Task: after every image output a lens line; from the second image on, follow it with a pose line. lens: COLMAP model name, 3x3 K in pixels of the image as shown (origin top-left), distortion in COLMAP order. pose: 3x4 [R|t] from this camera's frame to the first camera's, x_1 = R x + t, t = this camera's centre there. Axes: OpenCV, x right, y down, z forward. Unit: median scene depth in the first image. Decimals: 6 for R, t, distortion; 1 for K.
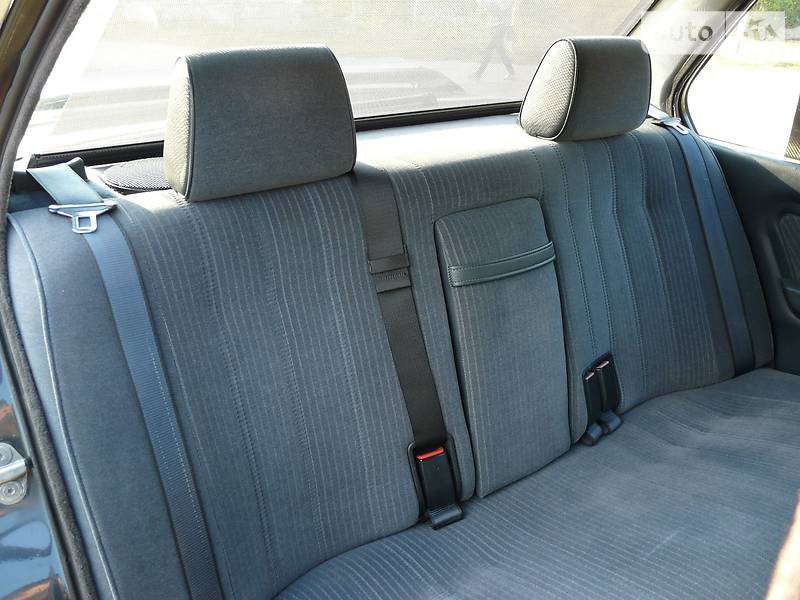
lens RADIAL K [[668.0, 0, 392.2], [0, 668.0, 298.5], [0, 0, 1]] dist [-0.084253, 0.100703]
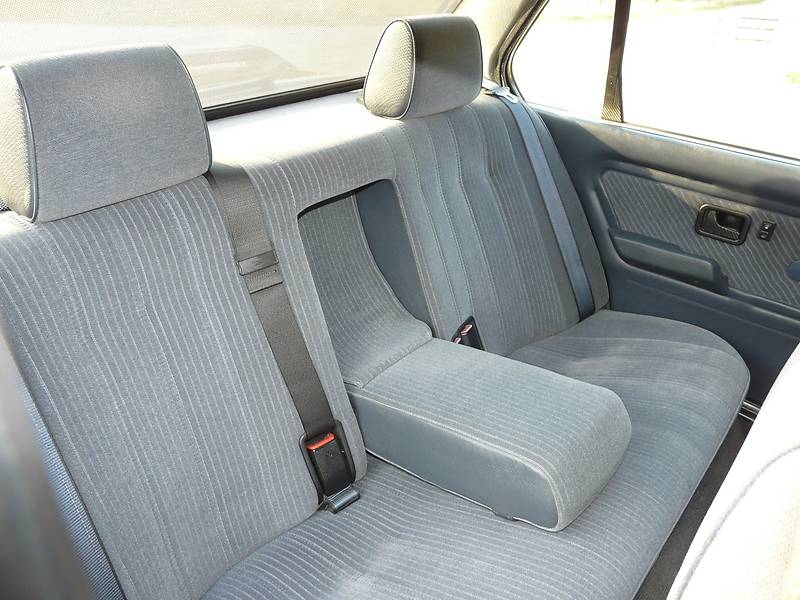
lens RADIAL K [[668.0, 0, 396.1], [0, 668.0, 300.1], [0, 0, 1]] dist [-0.084253, 0.100703]
pose [[0.964143, -0.126955, 0.233048, -0.044624], [0.114272, 0.991174, 0.067194, -0.039826], [-0.239522, -0.038154, 0.970141, -0.006589]]
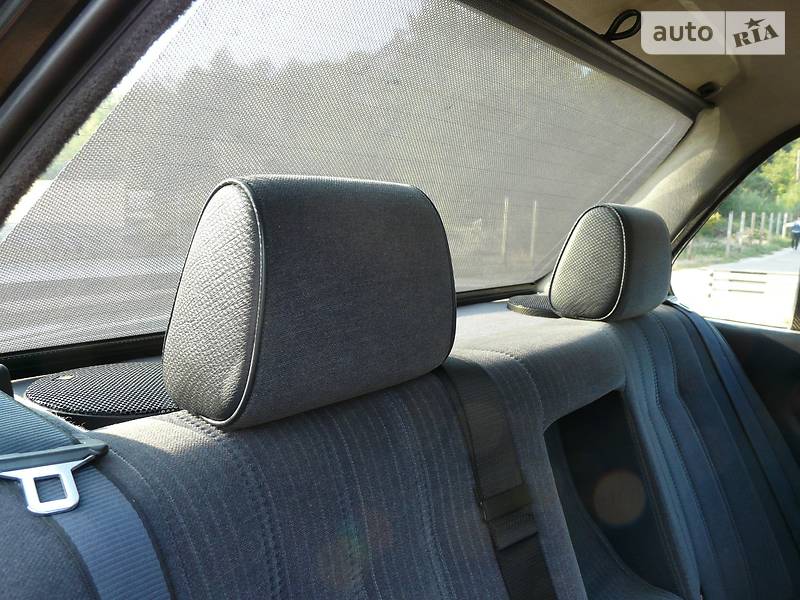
lens RADIAL K [[668.0, 0, 397.1], [0, 668.0, 303.2], [0, 0, 1]] dist [-0.084253, 0.100703]
pose [[0.963876, -0.032784, 0.264327, -0.272755], [0.111600, 0.950794, -0.289027, -0.061619], [-0.241845, 0.308085, 0.920106, 0.365571]]
